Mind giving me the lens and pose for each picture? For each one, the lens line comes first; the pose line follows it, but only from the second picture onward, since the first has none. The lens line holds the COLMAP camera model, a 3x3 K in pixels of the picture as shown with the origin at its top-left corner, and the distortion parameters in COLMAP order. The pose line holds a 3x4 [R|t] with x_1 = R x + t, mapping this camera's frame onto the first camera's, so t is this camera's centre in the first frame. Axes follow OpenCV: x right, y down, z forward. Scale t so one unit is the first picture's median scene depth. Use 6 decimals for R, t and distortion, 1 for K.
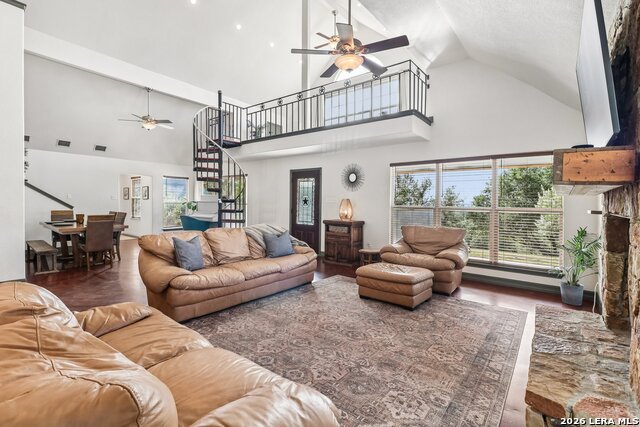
lens RADIAL K [[298.4, 0, 317.4], [0, 298.4, 214.9], [0, 0, 1]] dist [-0.000196, -0.004073]
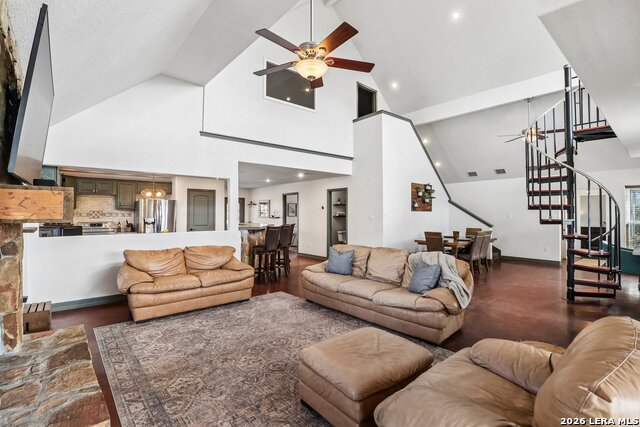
lens RADIAL K [[298.4, 0, 312.0], [0, 298.4, 210.5], [0, 0, 1]] dist [-0.000196, -0.004073]
pose [[-0.191864, -0.025411, -0.981093, 0.998550], [-0.038624, 0.999086, -0.018323, -0.079828], [0.980661, 0.034378, -0.192670, 1.192330]]
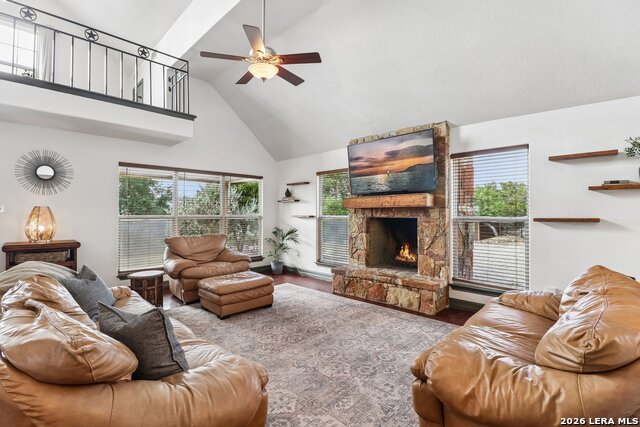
lens RADIAL K [[298.4, 0, 309.6], [0, 298.4, 210.0], [0, 0, 1]] dist [-0.000196, -0.004073]
pose [[0.107154, -0.009197, 0.994200, -0.864488], [0.034863, 0.999377, 0.005488, -0.058460], [-0.993631, 0.034073, 0.107408, 0.753761]]
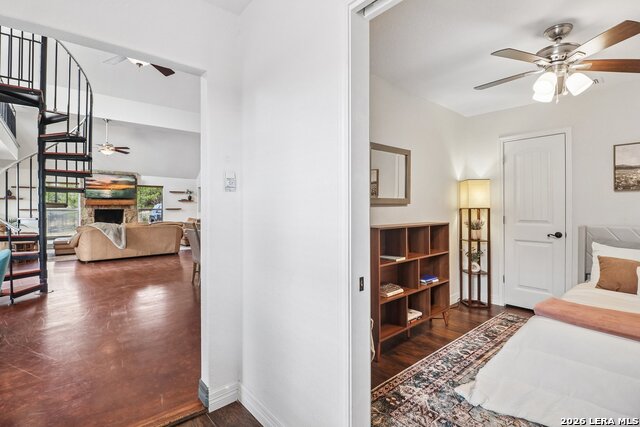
lens RADIAL K [[298.4, 0, 317.8], [0, 298.4, 208.5], [0, 0, 1]] dist [-0.000196, -0.004073]
pose [[-0.983994, -0.019082, 0.177178, -2.140669], [-0.011845, 0.999055, 0.041814, -0.166084], [-0.177809, 0.039046, -0.983290, 3.224147]]
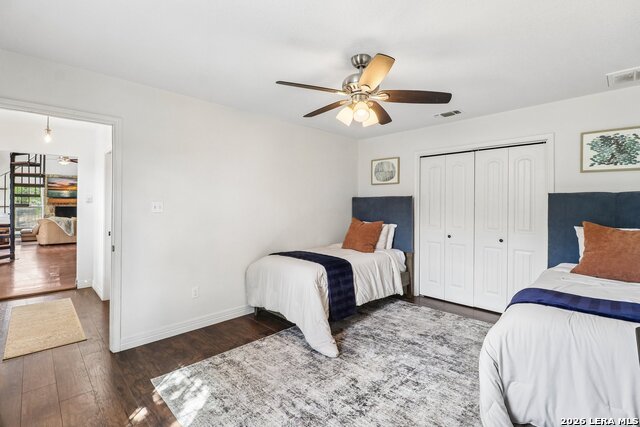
lens RADIAL K [[298.4, 0, 309.2], [0, 298.4, 203.4], [0, 0, 1]] dist [-0.000196, -0.004073]
pose [[-0.990159, -0.026932, 0.137333, -3.073911], [-0.022443, 0.999165, 0.034135, -0.243615], [-0.138138, 0.030717, -0.989937, 3.937106]]
